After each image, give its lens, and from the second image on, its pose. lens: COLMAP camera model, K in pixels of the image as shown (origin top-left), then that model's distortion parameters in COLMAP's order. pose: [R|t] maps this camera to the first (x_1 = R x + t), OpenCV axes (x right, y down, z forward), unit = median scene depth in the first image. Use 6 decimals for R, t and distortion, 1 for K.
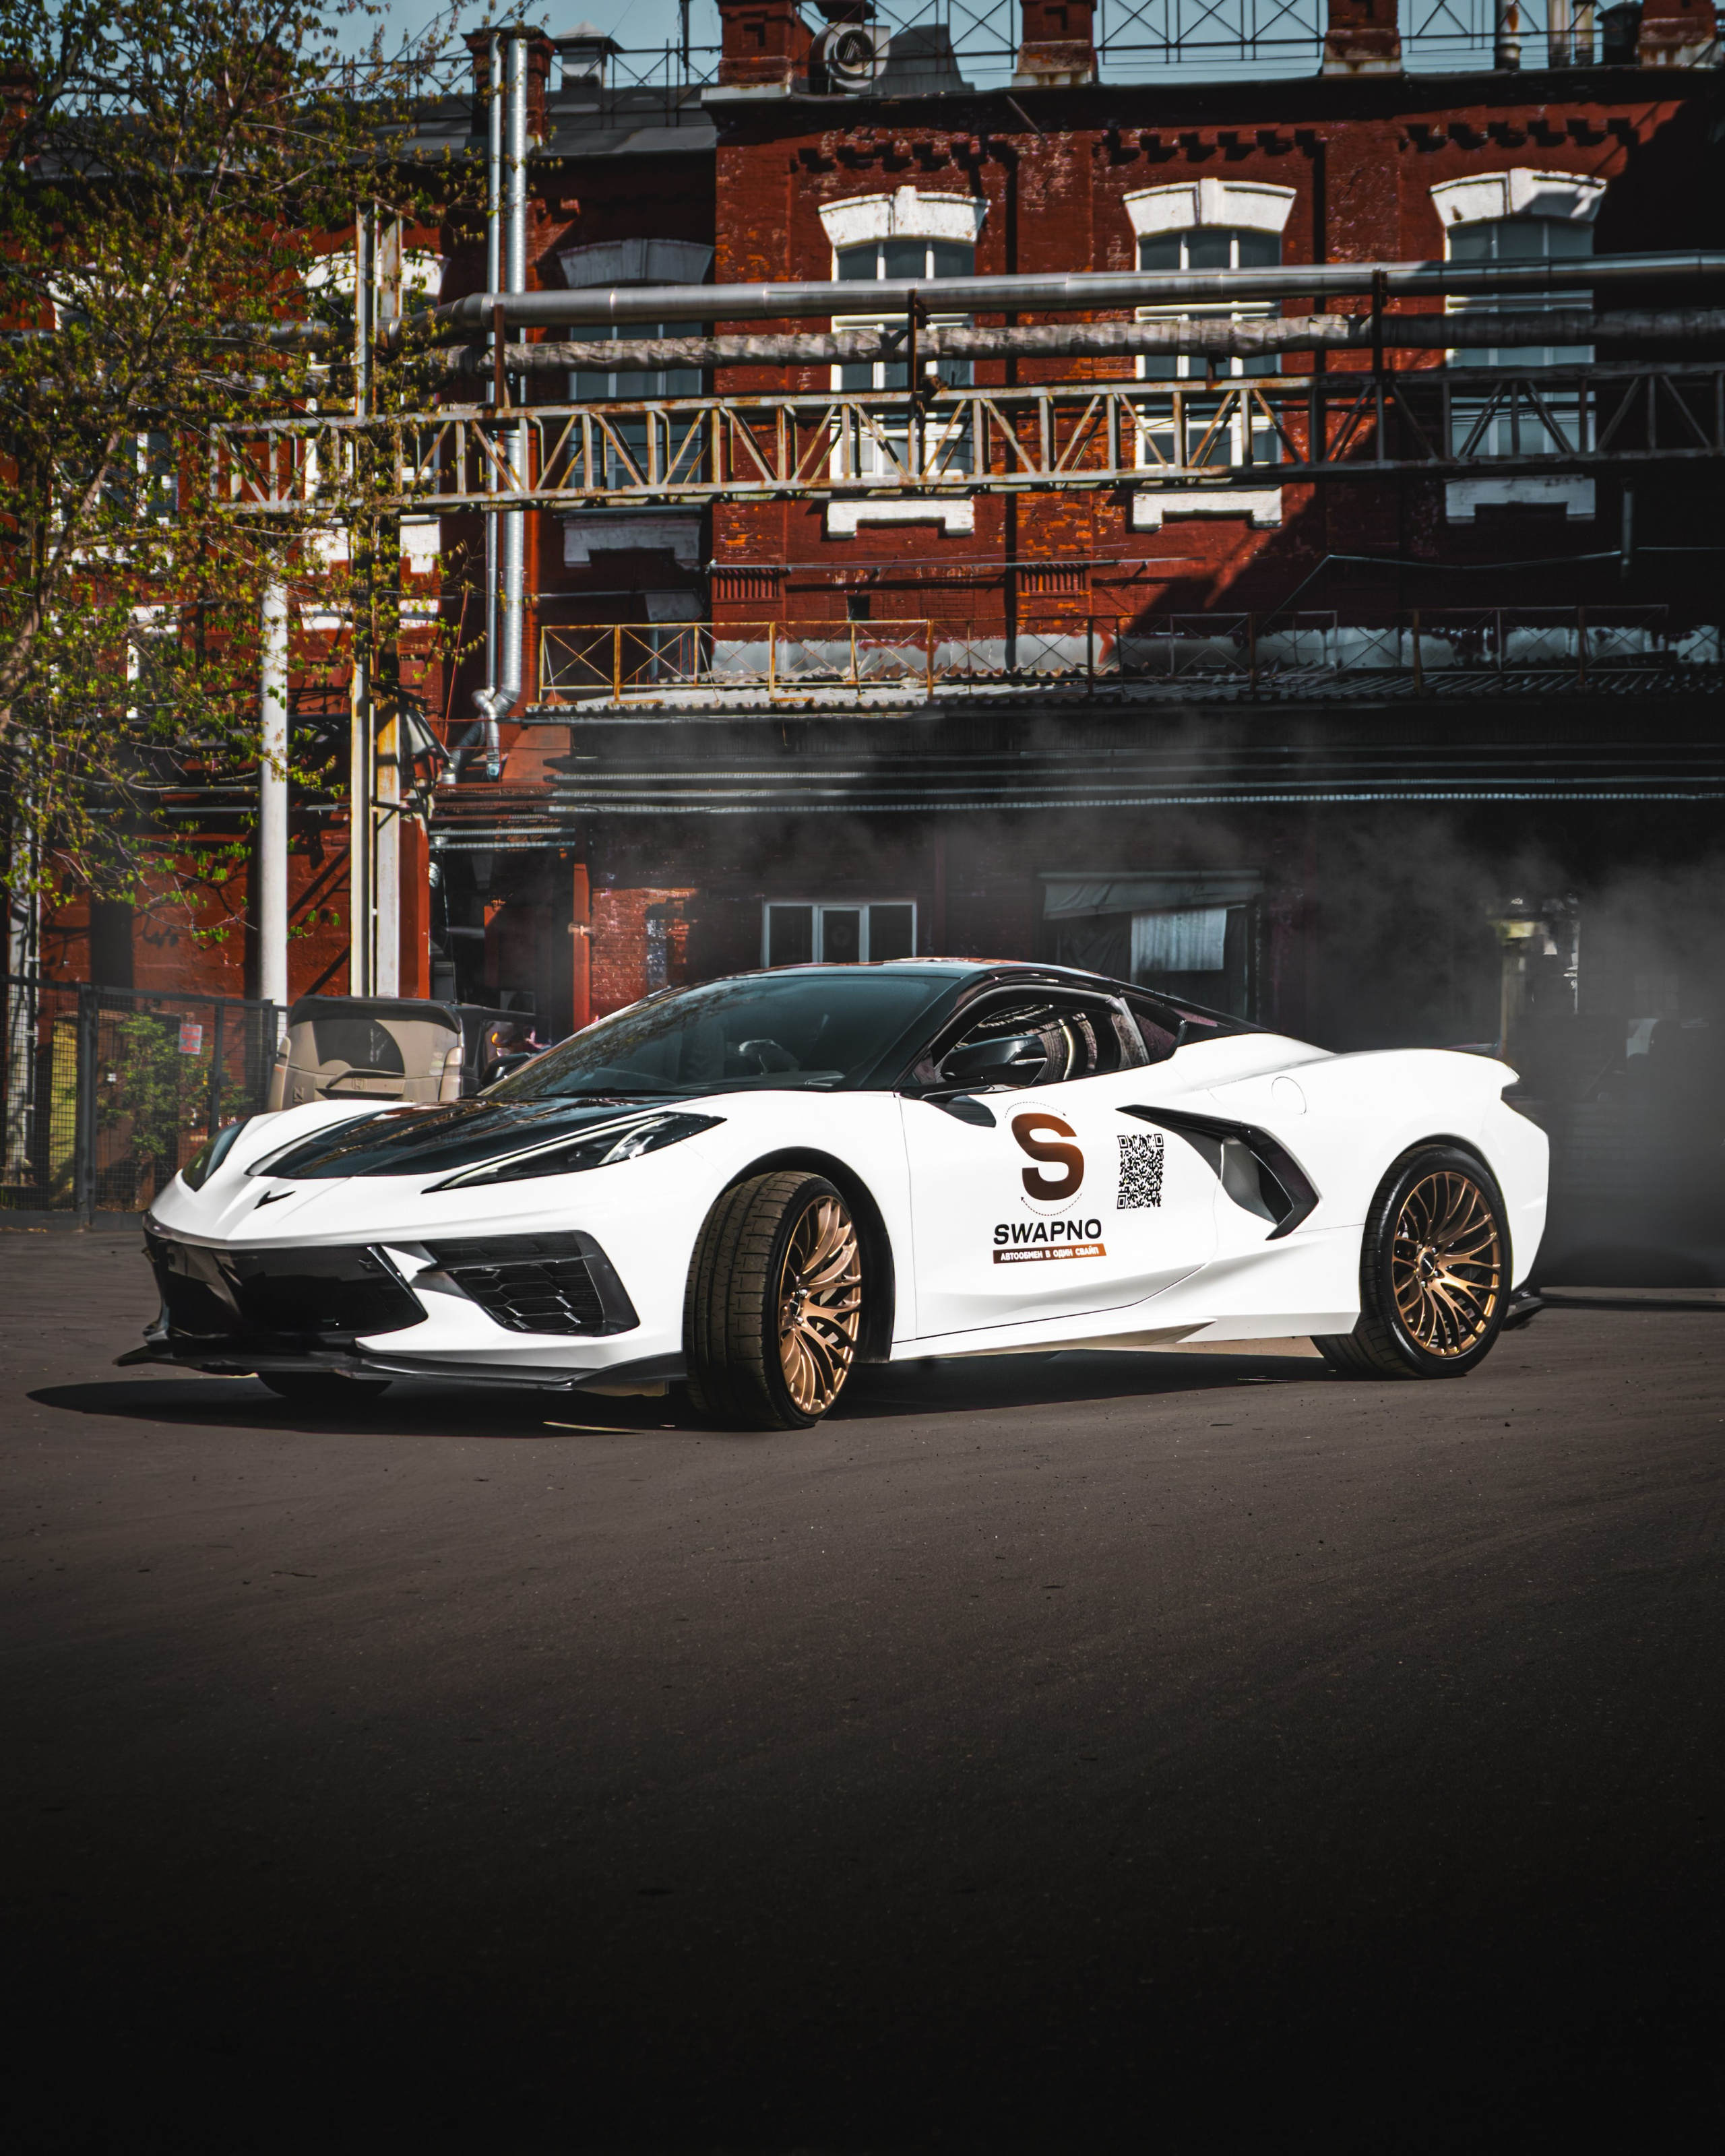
lens RADIAL K [[2910.6, 0, 861.8], [0, 2910.6, 1082.9], [0, 0, 1]] dist [-0.035105, 0.000000]
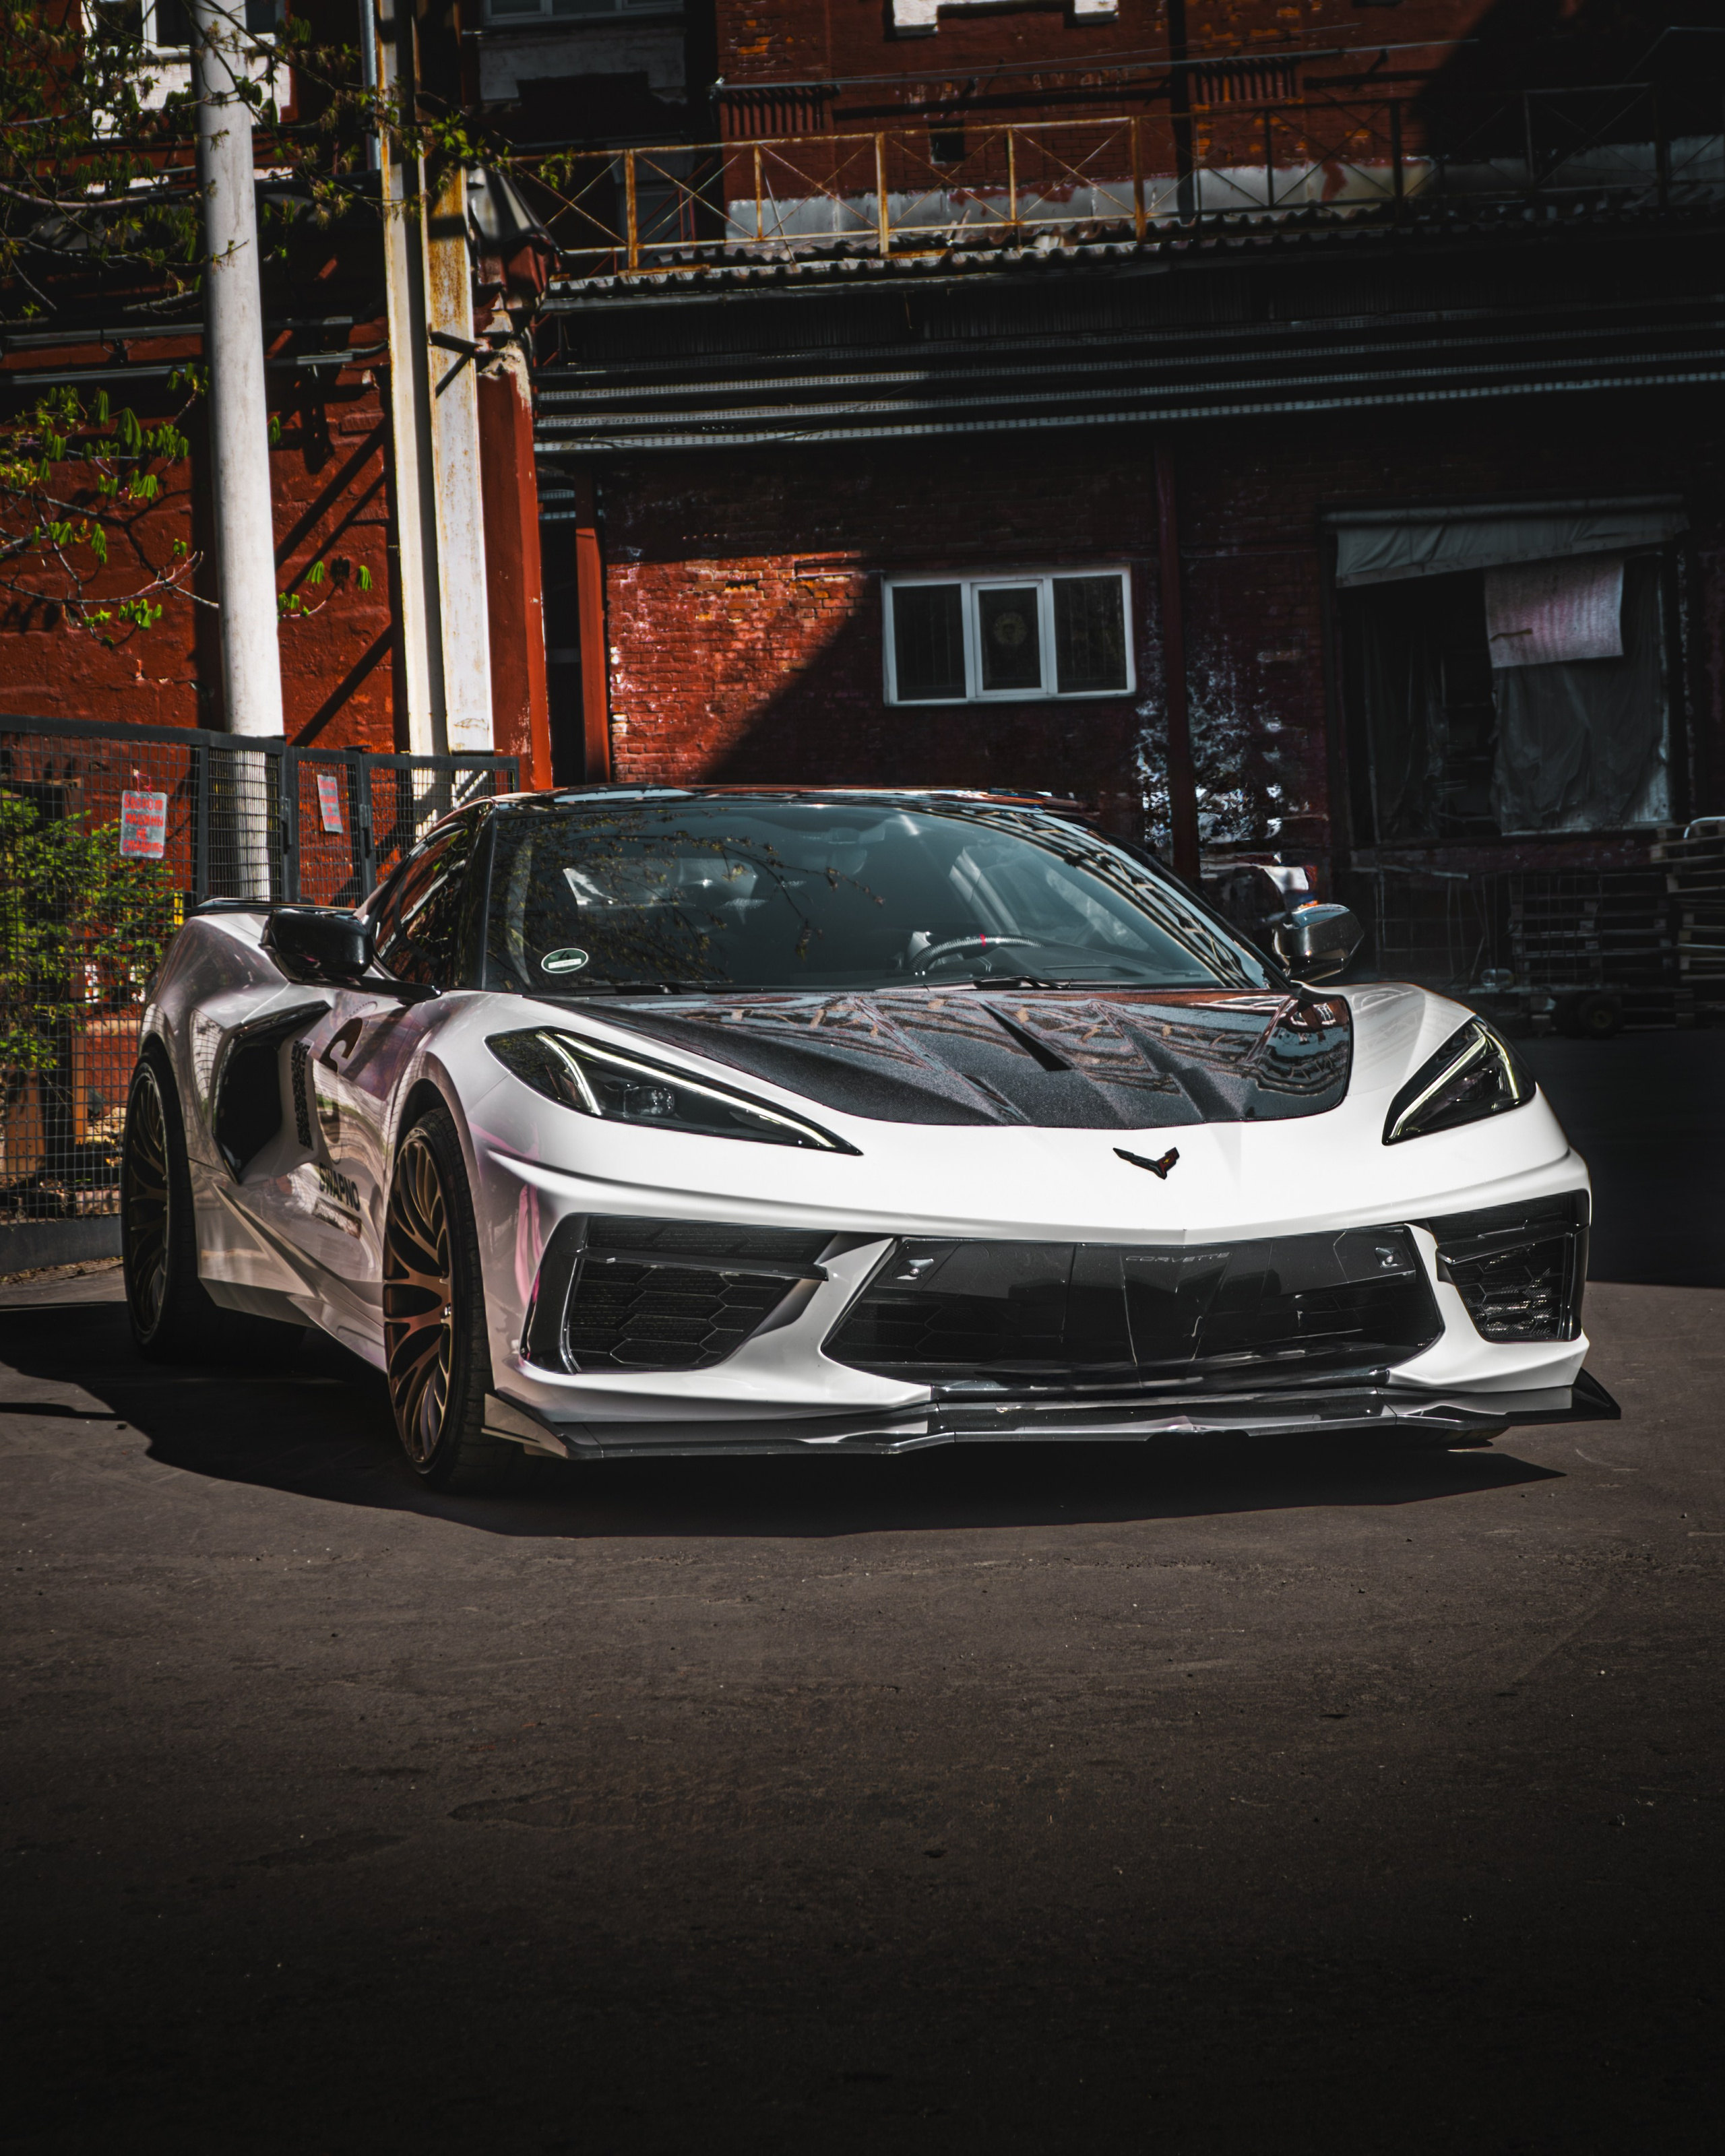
lens RADIAL K [[3678.4, 0, 862.7], [0, 3678.4, 1074.3], [0, 0, 1]] dist [-0.051825, 0.000000]
pose [[0.998604, -0.046877, 0.024344, -0.051495], [0.045383, 0.997245, 0.058680, -0.001887], [-0.027027, -0.057493, 0.997980, 0.162688]]
